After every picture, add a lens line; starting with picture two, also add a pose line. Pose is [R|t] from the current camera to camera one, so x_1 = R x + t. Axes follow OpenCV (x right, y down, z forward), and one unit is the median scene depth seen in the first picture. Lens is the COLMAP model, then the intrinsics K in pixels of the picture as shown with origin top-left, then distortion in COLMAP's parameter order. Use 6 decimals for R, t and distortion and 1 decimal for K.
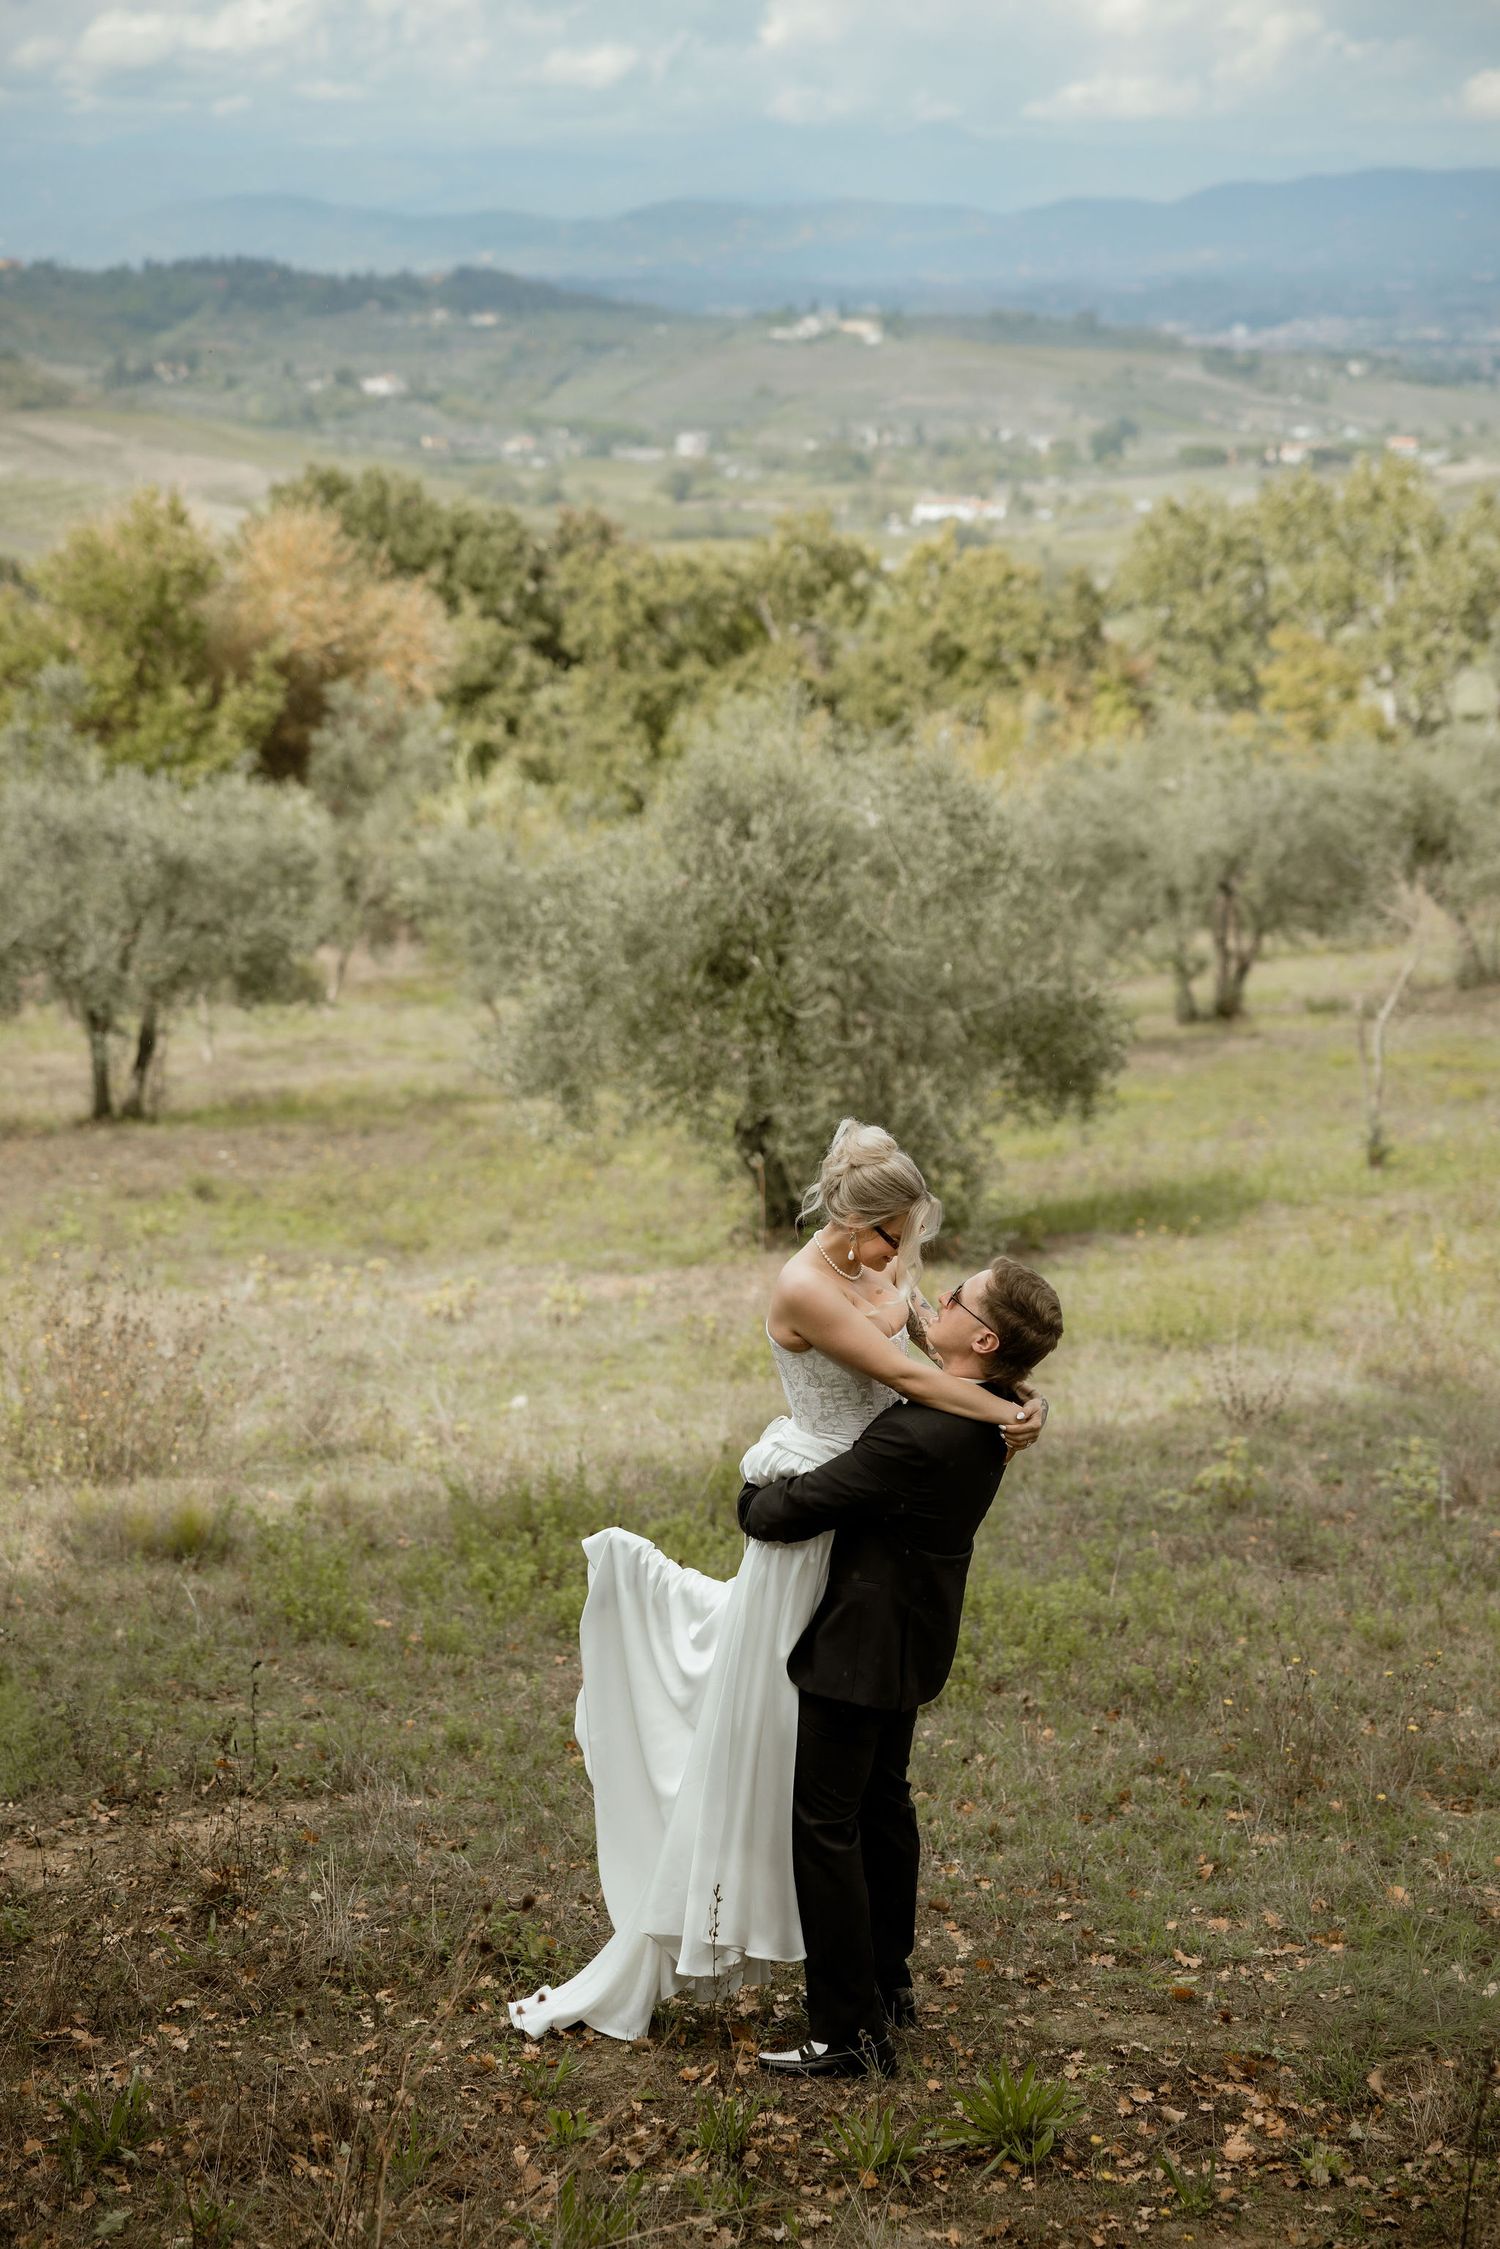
lens RADIAL K [[4508.2, 0, 750.0], [0, 4508.2, 1124.5], [0, 0, 1]] dist [0.212755, -0.046784]
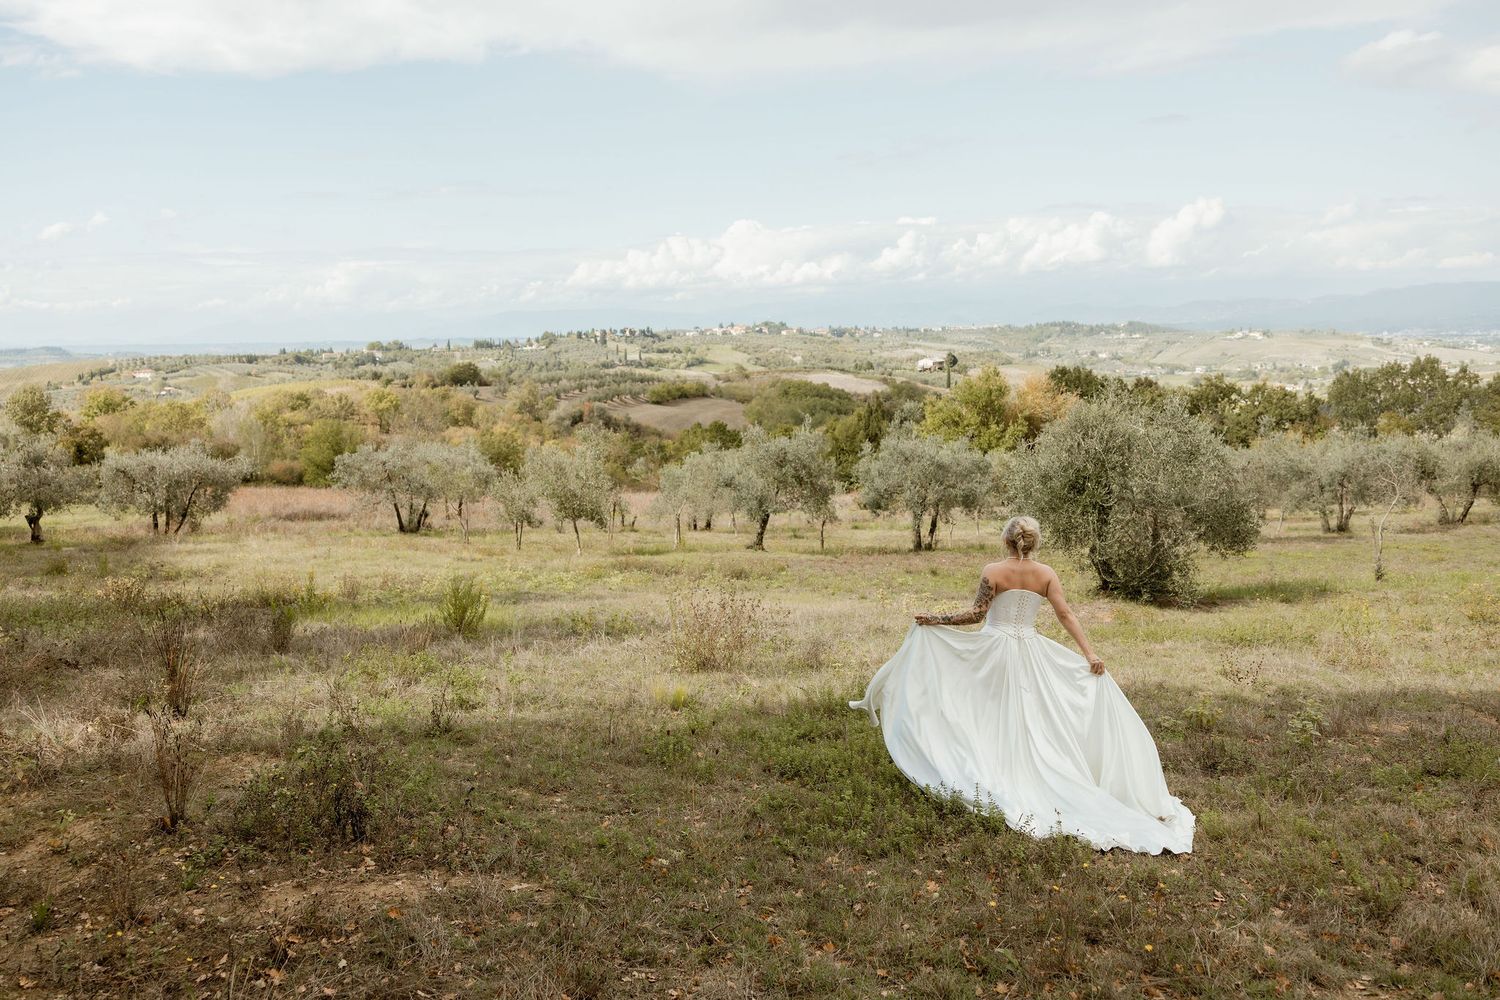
lens RADIAL K [[1207.3, 0, 750.0], [0, 1207.3, 500.0], [0, 0, 1]] dist [0.010642, 0.006155]
pose [[0.927819, 0.018227, -0.372586, 0.035586], [-0.038871, 0.998092, -0.047970, 0.005954], [0.371000, 0.058990, 0.926757, 0.133585]]
